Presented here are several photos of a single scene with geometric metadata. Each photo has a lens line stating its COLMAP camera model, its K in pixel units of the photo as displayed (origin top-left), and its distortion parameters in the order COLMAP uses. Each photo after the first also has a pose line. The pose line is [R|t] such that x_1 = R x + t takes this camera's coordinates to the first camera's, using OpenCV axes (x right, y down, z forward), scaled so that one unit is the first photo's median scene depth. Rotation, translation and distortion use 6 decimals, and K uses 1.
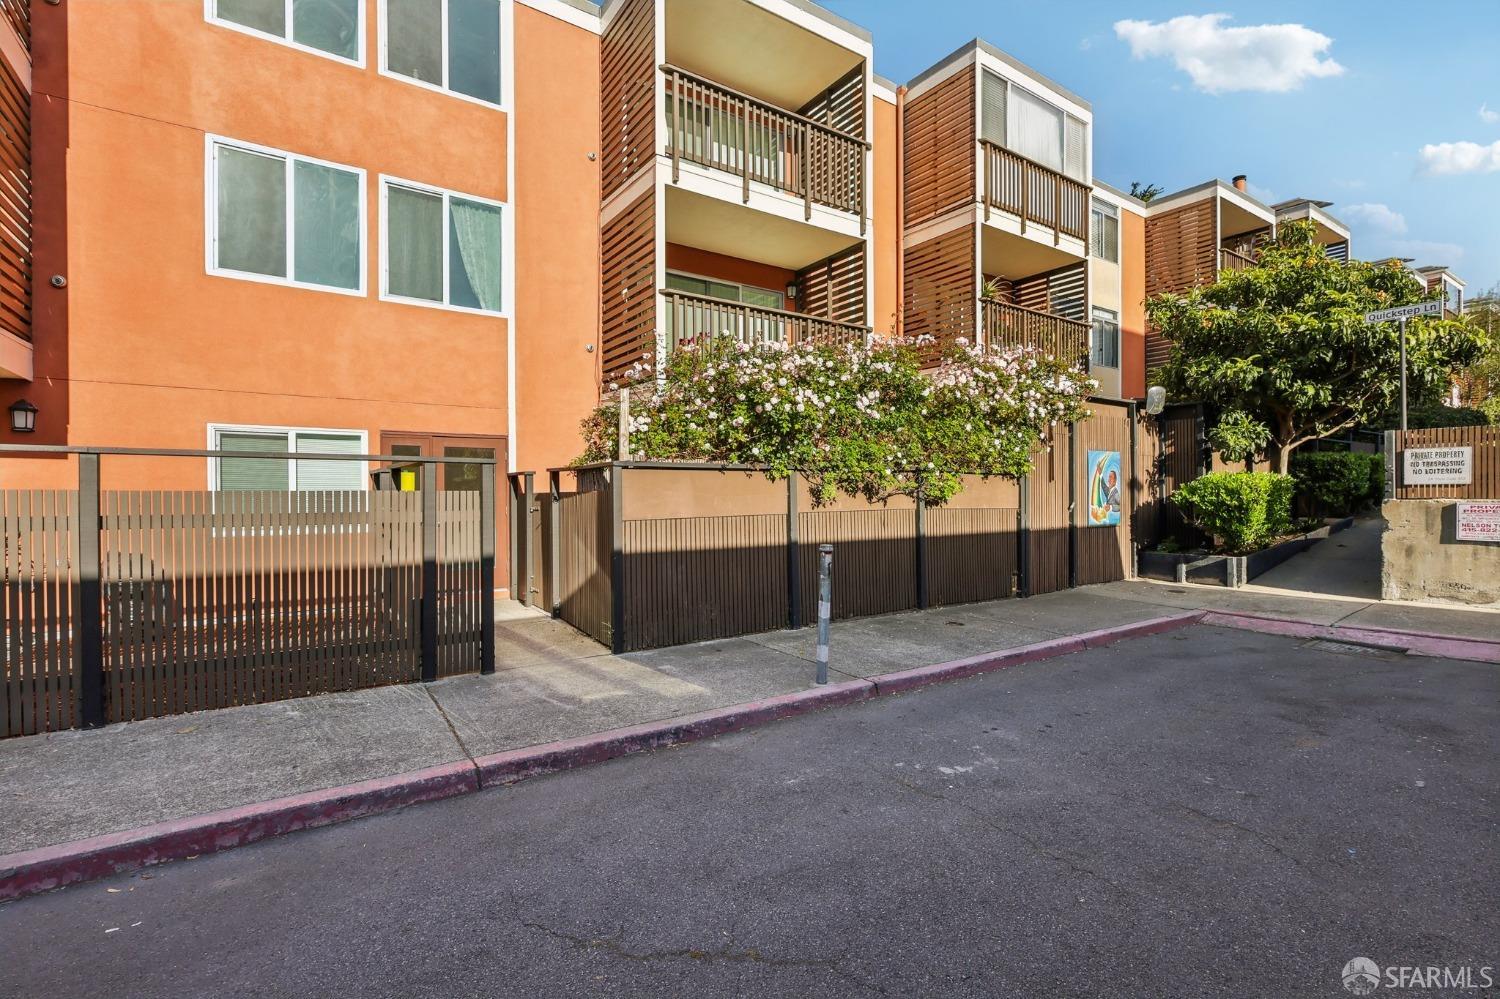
lens RADIAL K [[690.7, 0, 749.4], [0, 690.7, 500.9], [0, 0, 1]] dist [-0.003274, 0.002394]
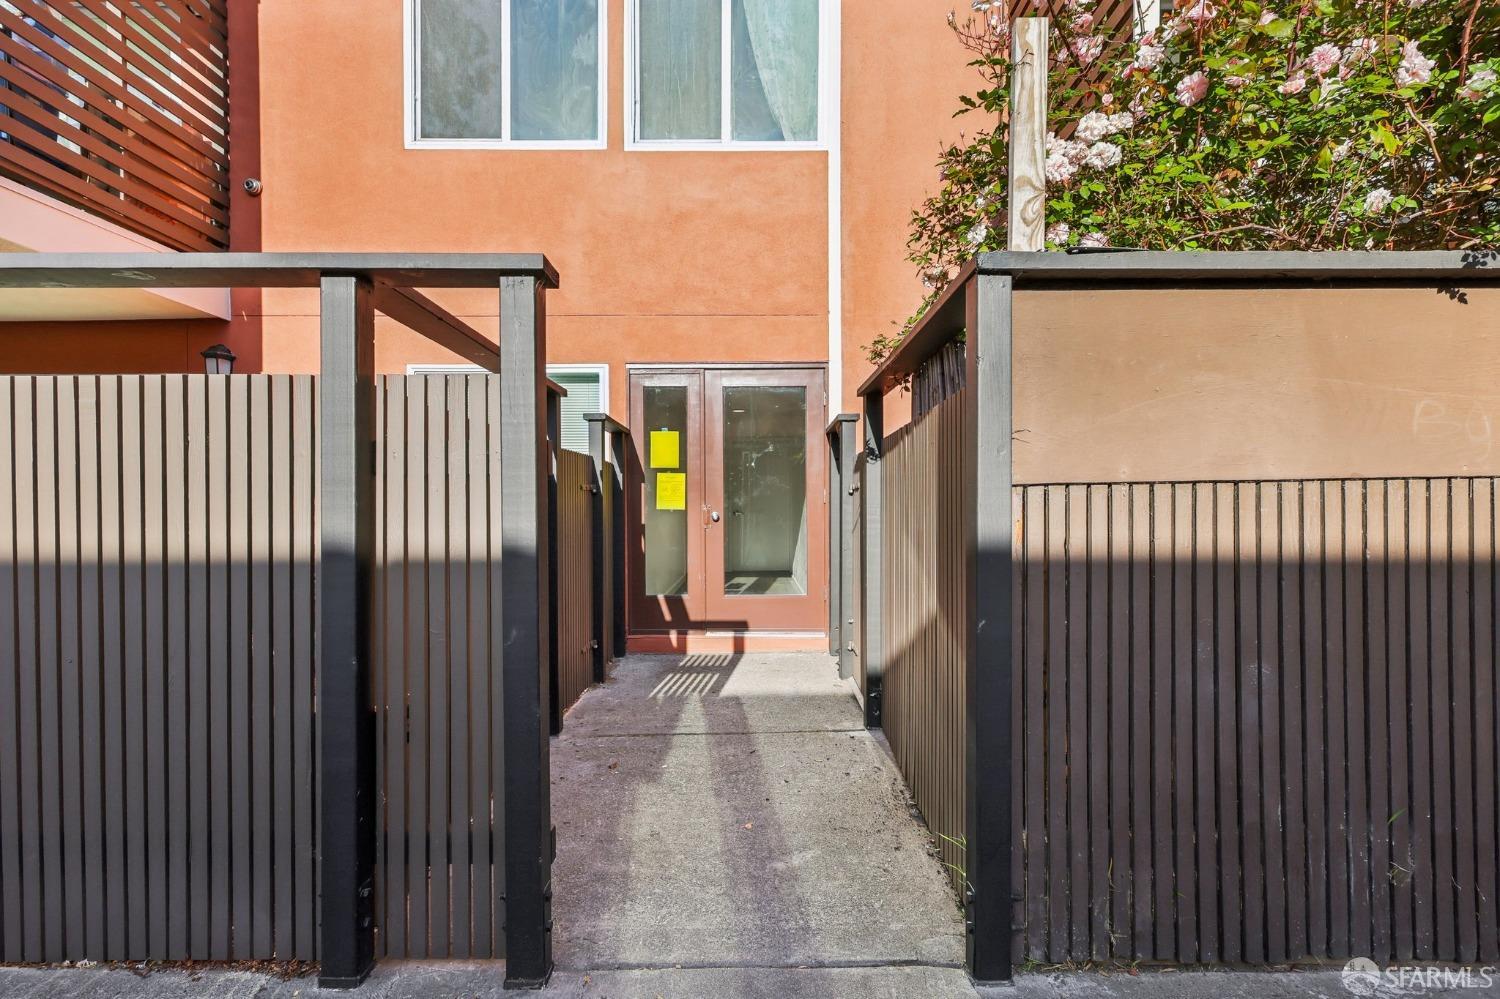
lens RADIAL K [[690.7, 0, 757.3], [0, 690.7, 519.3], [0, 0, 1]] dist [-0.003274, 0.002394]
pose [[0.825688, 0.011432, -0.564011, -0.088850], [-0.006014, 0.999916, 0.011462, 0.029962], [0.564095, -0.006072, 0.825688, 0.560634]]
